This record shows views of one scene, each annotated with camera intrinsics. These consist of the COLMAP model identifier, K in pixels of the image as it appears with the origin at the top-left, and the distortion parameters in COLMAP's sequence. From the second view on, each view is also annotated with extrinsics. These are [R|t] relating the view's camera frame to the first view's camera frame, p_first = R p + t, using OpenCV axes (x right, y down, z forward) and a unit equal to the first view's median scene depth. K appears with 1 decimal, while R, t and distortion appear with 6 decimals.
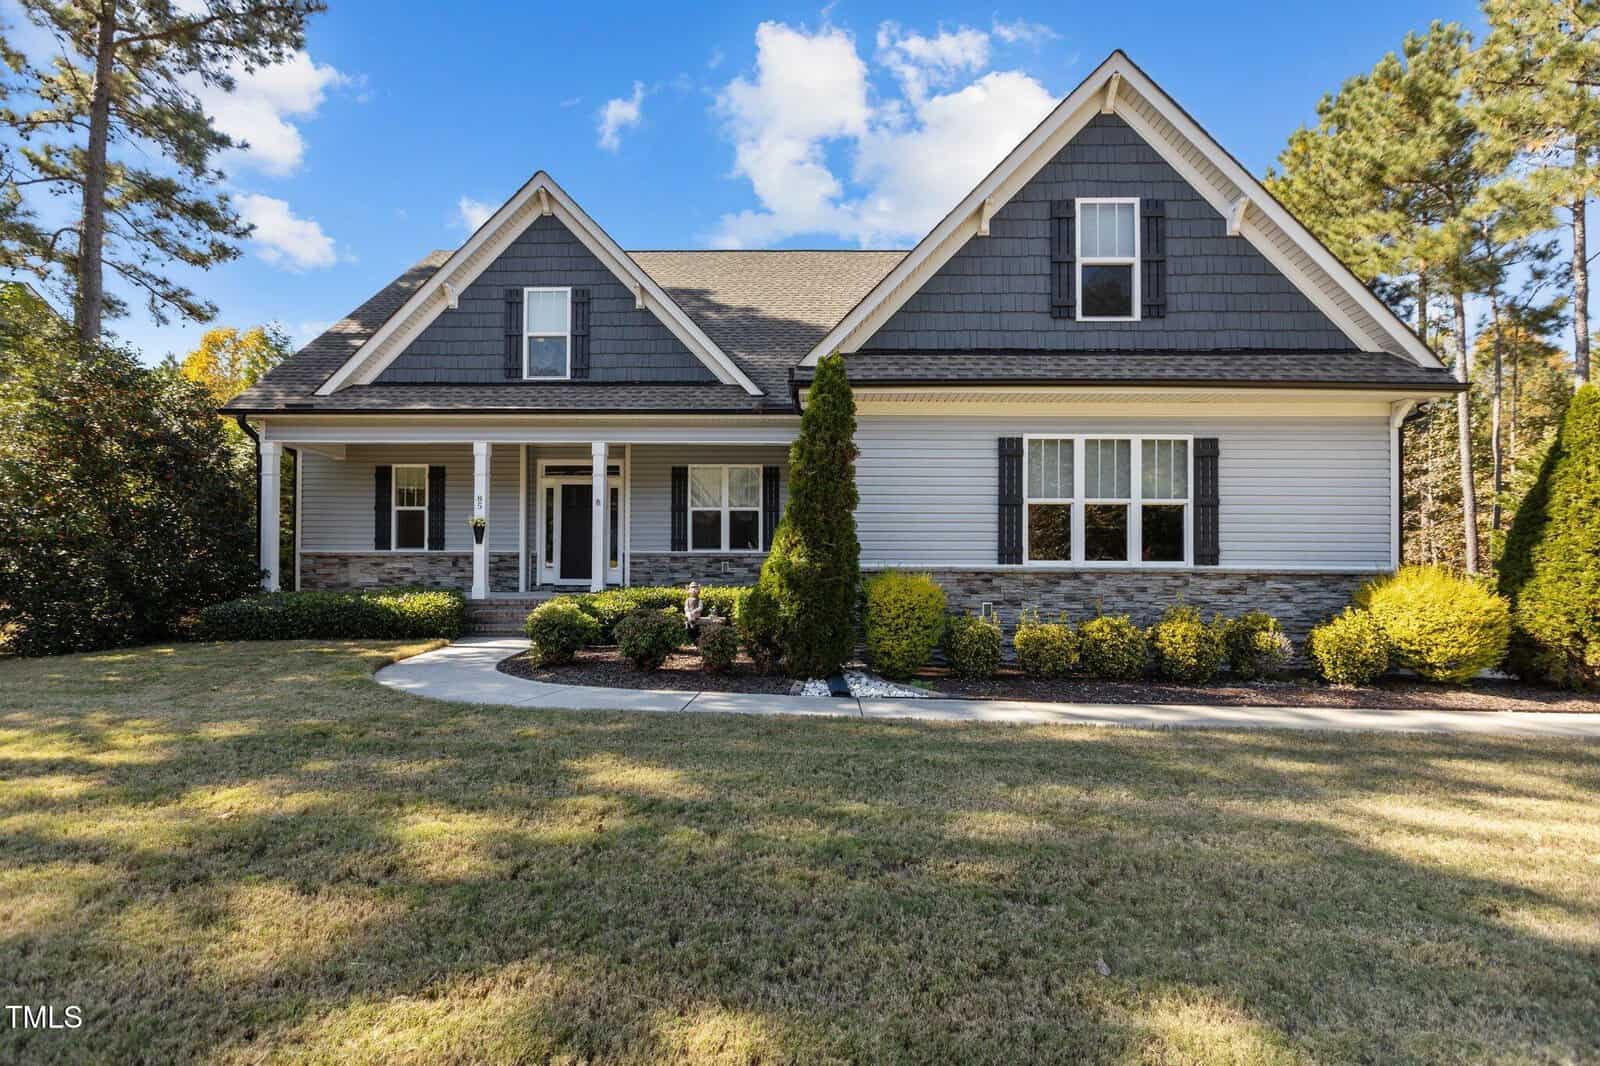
lens RADIAL K [[723.2, 0, 815.3], [0, 723.2, 541.1], [0, 0, 1]] dist [-0.001826, -0.000871]
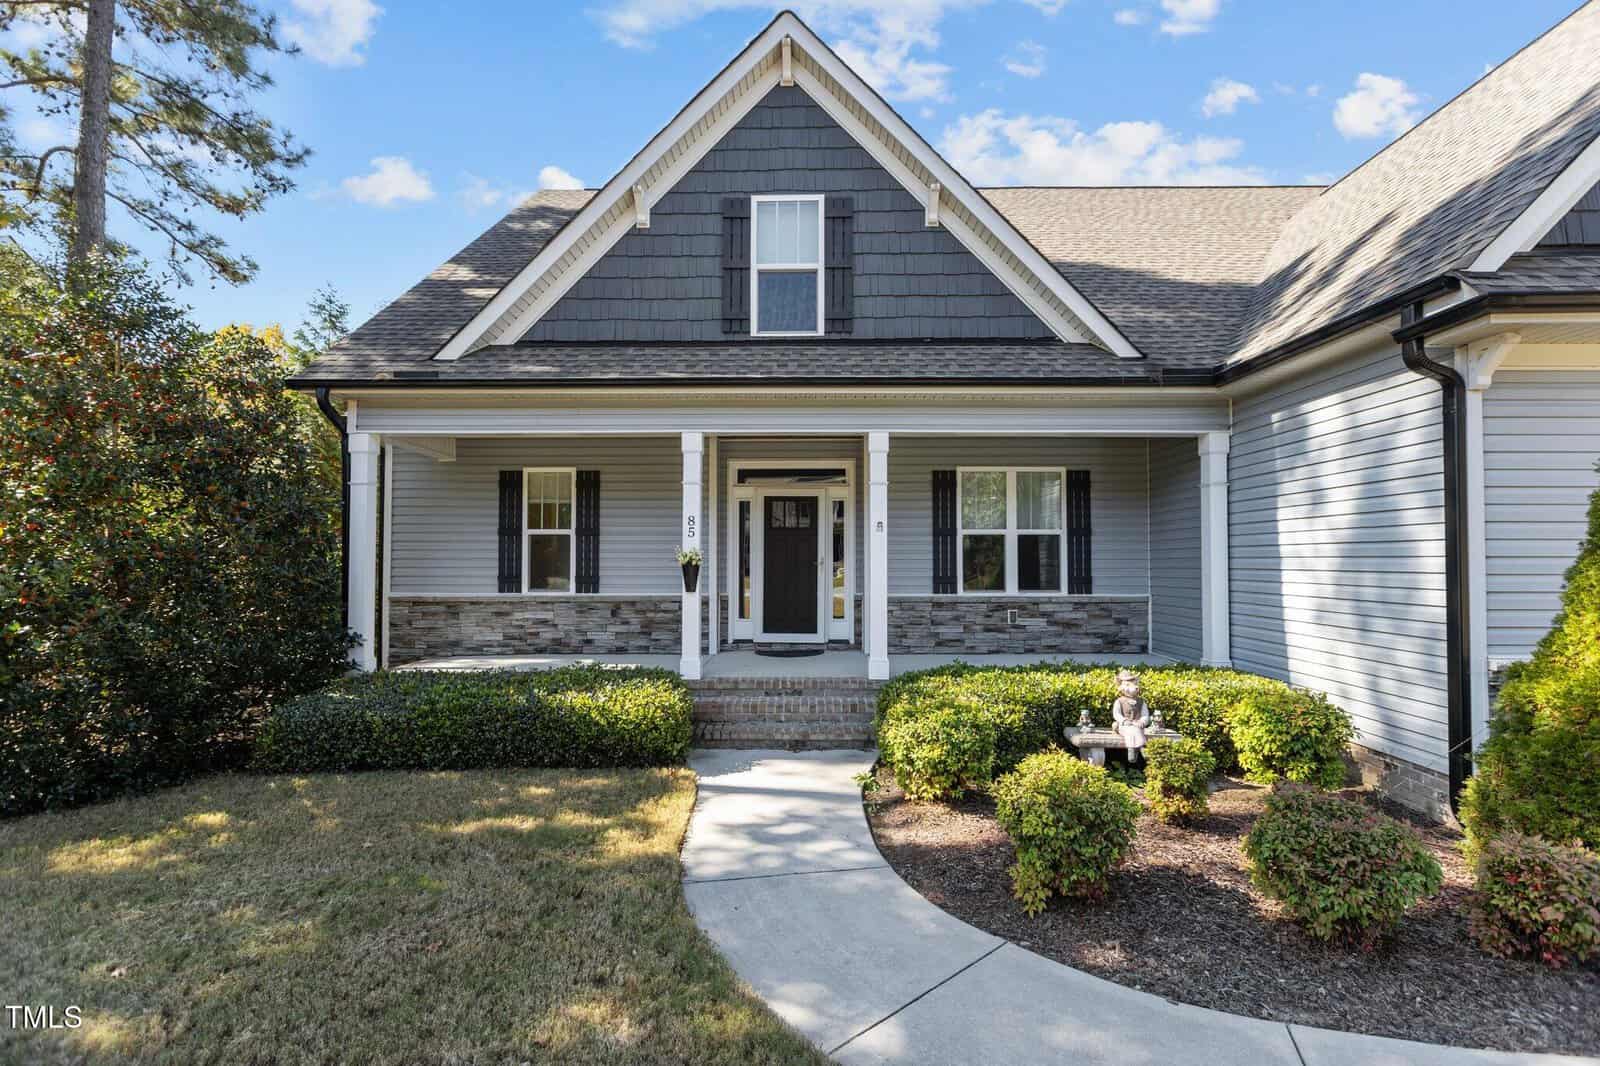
lens RADIAL K [[713.2, 0, 801.2], [0, 713.2, 531.7], [0, 0, 1]] dist [0.001111, -0.000016]
pose [[0.999965, -0.003093, -0.007779, -0.317931], [0.002961, 0.999853, -0.016910, -0.033642], [0.007830, 0.016887, 0.999827, 0.326496]]
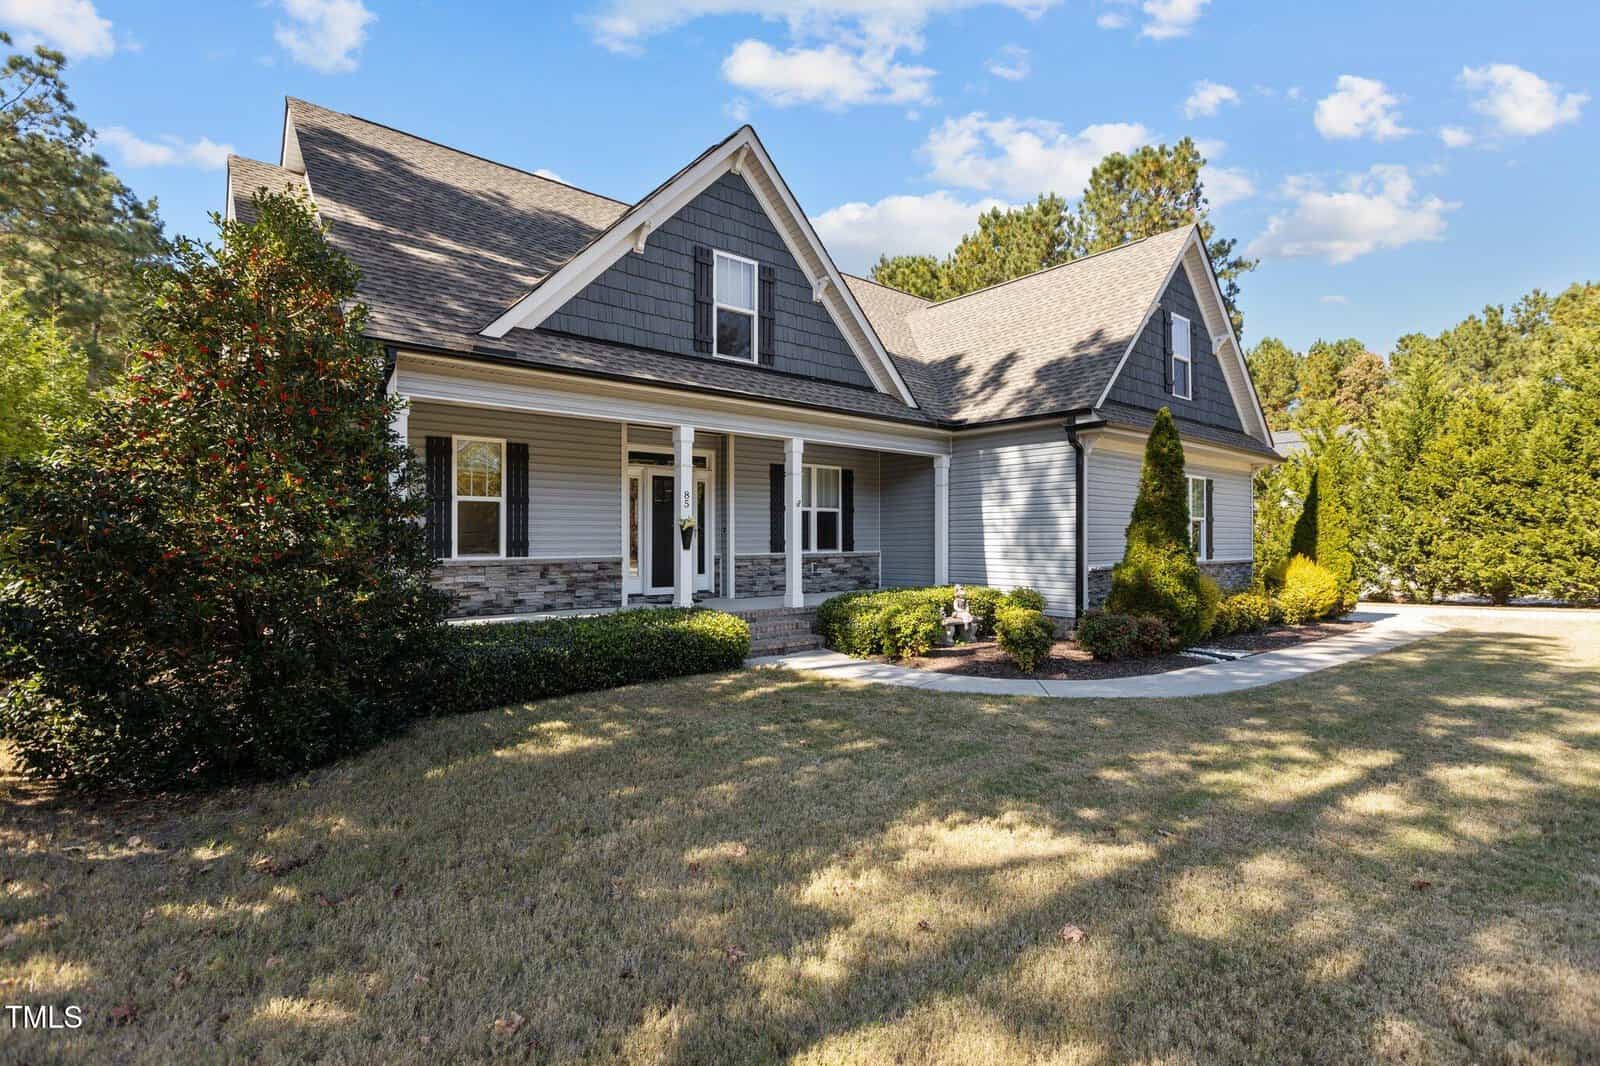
lens RADIAL K [[749.1, 0, 809.8], [0, 749.1, 527.4], [0, 0, 1]] dist [-0.016101, -0.000050]
pose [[0.751892, 0.004919, 0.659268, -0.806426], [-0.008263, 0.999964, 0.001963, -0.021641], [-0.659235, -0.006923, 0.751906, 0.231198]]
